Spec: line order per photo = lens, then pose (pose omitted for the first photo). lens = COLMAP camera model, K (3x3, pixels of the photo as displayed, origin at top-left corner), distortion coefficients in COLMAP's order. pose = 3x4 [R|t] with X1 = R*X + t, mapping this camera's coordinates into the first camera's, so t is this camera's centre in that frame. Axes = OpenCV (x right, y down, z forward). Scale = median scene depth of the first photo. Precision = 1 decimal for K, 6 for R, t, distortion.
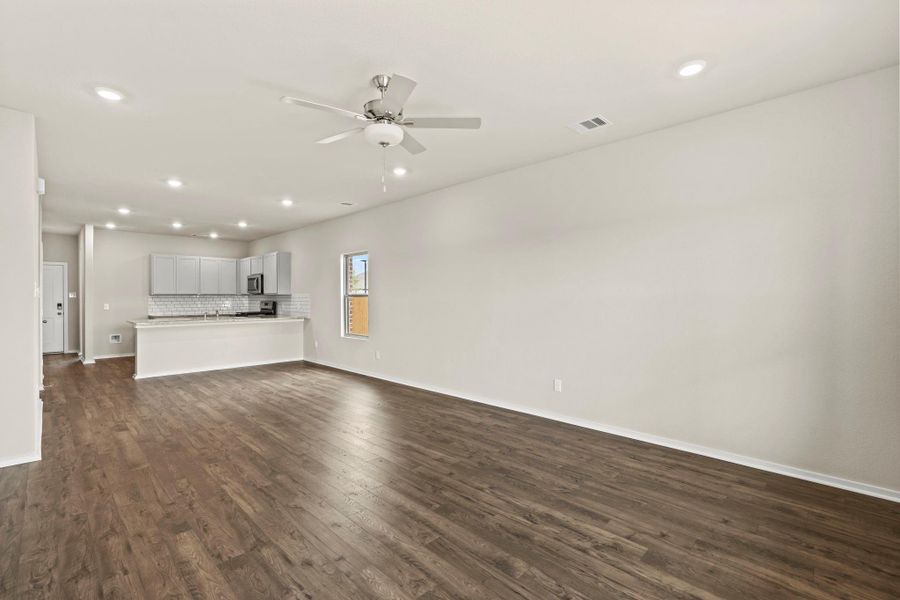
lens RADIAL K [[402.0, 0, 453.2], [0, 402.0, 296.2], [0, 0, 1]] dist [-0.001128, -0.000023]
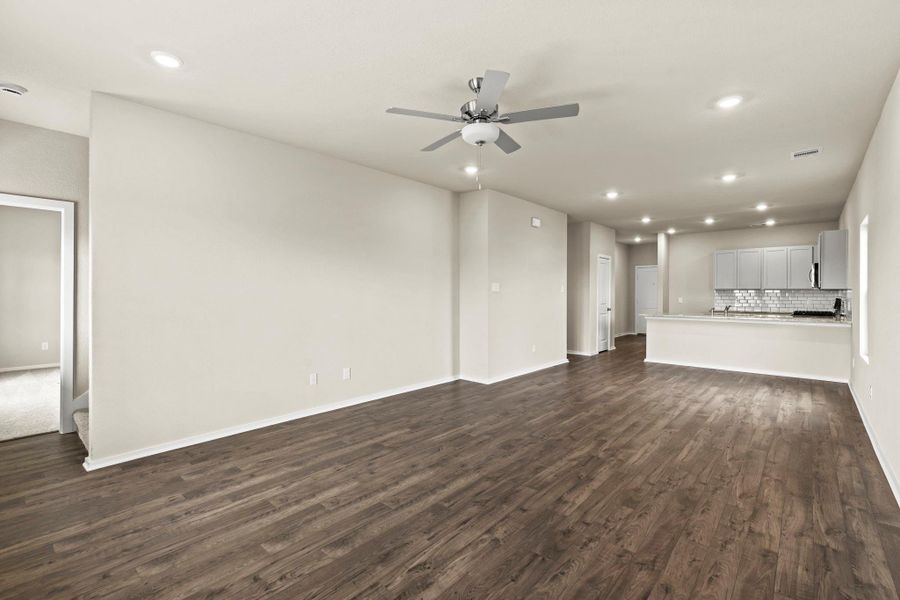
lens RADIAL K [[402.0, 0, 453.2], [0, 402.0, 296.2], [0, 0, 1]] dist [-0.001128, -0.000023]
pose [[0.056283, 0.007487, -0.998387, 0.786475], [0.004737, 0.999959, 0.007766, 0.003111], [0.998404, -0.005167, 0.056246, 0.807903]]
